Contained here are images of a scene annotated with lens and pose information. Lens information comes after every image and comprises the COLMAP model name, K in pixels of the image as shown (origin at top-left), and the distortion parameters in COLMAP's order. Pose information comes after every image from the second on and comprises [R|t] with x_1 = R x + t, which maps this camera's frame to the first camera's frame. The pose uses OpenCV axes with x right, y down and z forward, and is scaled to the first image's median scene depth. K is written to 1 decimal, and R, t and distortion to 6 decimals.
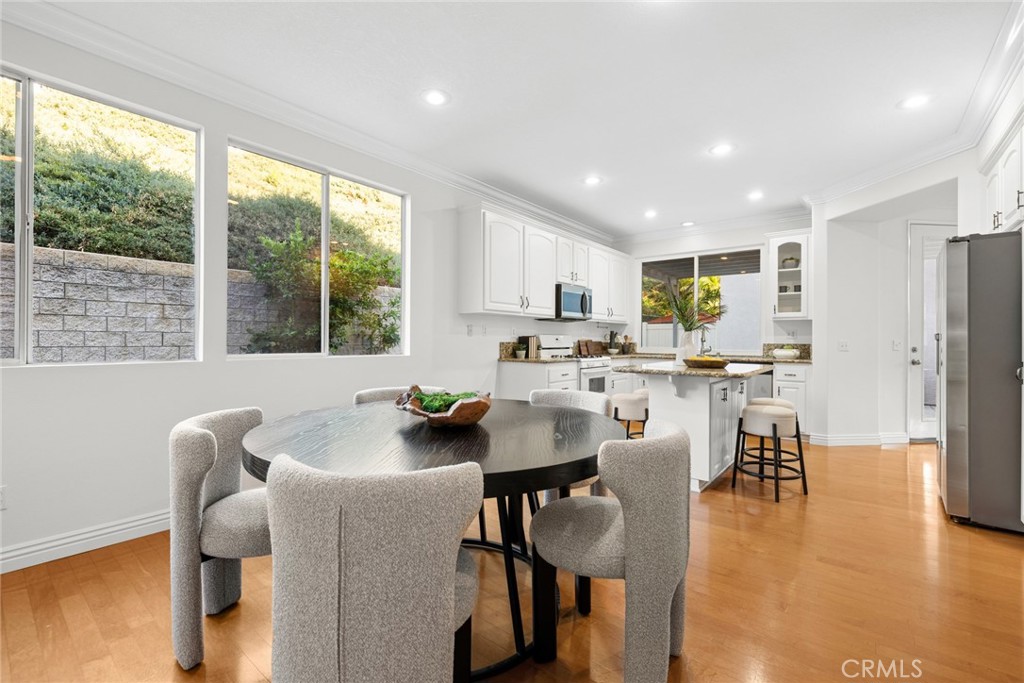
lens RADIAL K [[429.5, 0, 510.5], [0, 429.5, 340.7], [0, 0, 1]] dist [-0.003134, -0.000164]
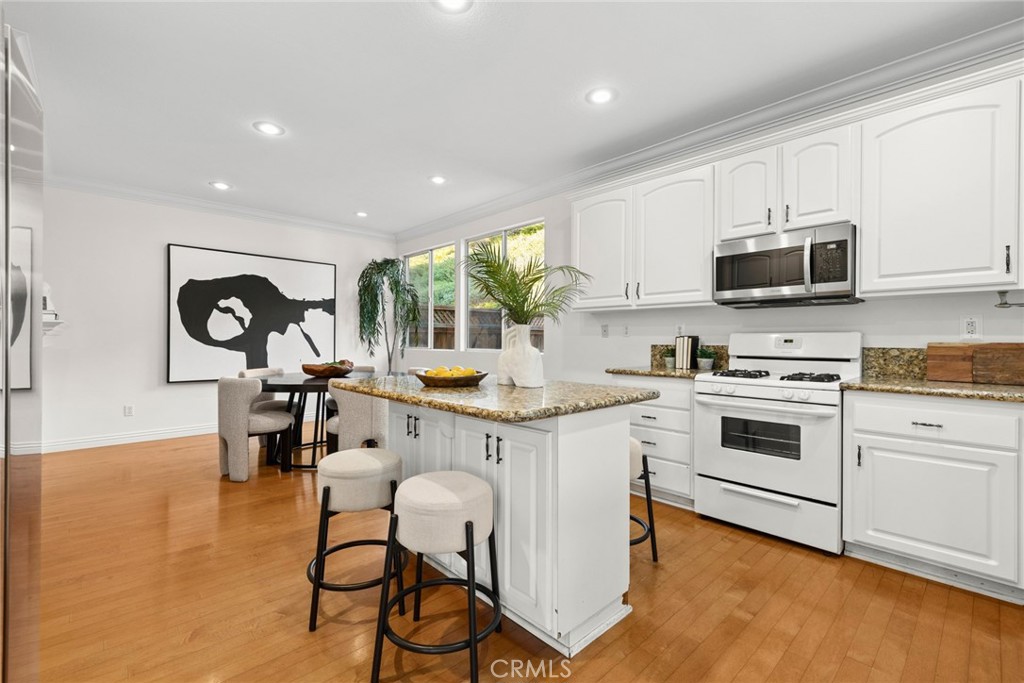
lens RADIAL K [[429.5, 0, 510.5], [0, 429.5, 340.7], [0, 0, 1]] dist [-0.003134, -0.000164]
pose [[-0.144151, 0.002832, -0.989552, 0.770021], [-0.002634, 0.999991, 0.003246, -0.005199], [0.989552, 0.003074, -0.144142, 0.860123]]
